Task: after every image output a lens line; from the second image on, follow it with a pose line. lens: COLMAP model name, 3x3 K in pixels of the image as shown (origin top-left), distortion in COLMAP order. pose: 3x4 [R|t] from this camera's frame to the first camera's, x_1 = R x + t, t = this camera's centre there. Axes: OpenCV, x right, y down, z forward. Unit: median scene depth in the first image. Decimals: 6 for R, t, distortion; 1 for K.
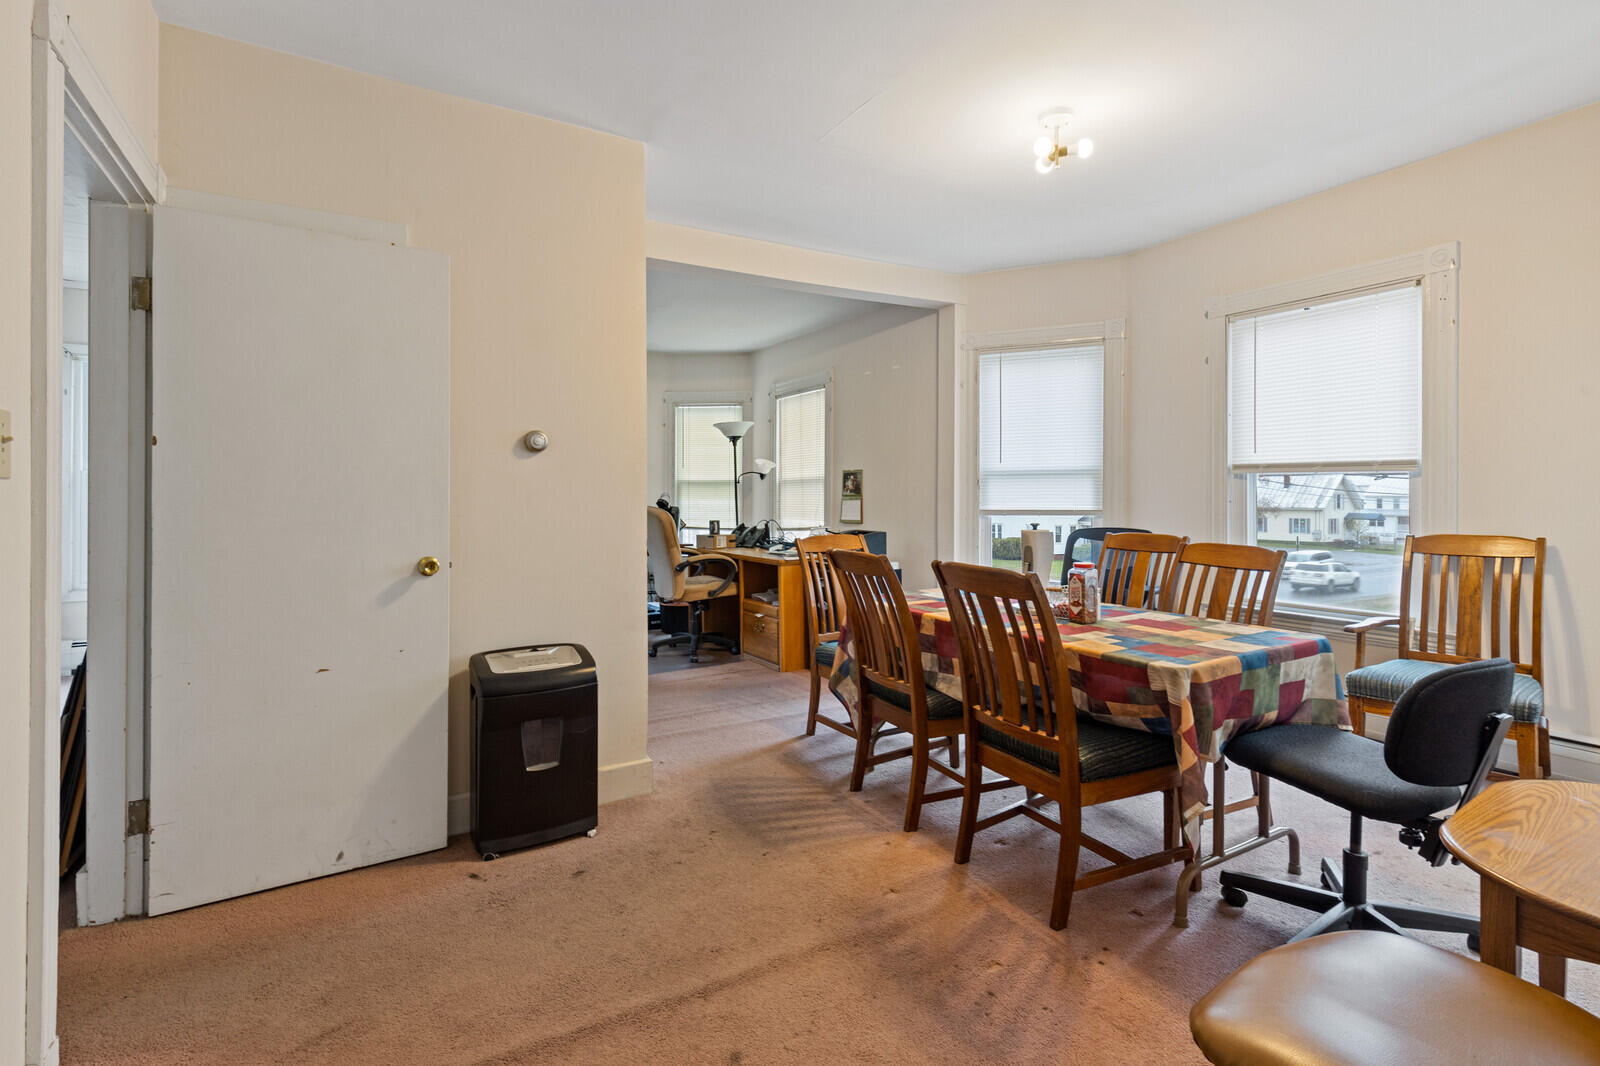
lens RADIAL K [[771.5, 0, 797.6], [0, 771.5, 495.7], [0, 0, 1]] dist [0.000927, 0.000084]
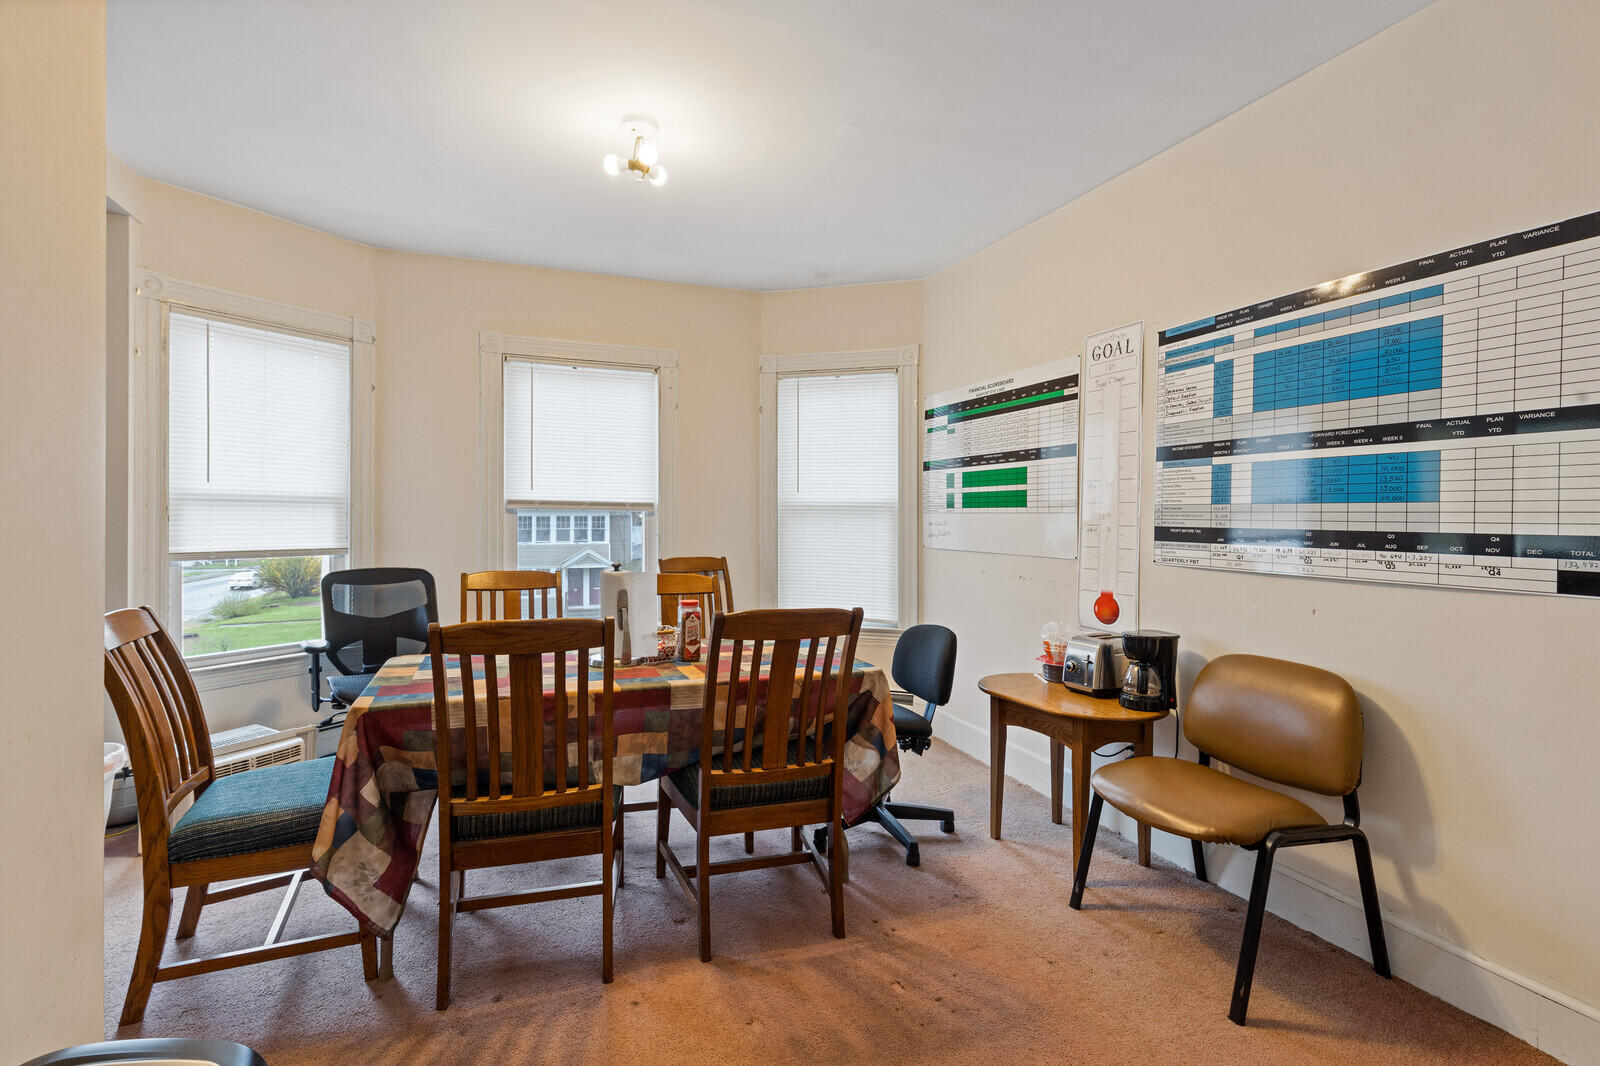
lens RADIAL K [[732.9, 0, 800.0], [0, 732.9, 533.0], [0, 0, 1]] dist [-0.004315, -0.000168]
pose [[0.144765, -0.007145, 0.989440, -0.417939], [-0.000066, 0.999974, 0.007231, -0.003701], [-0.989466, -0.001113, 0.144761, 0.564847]]
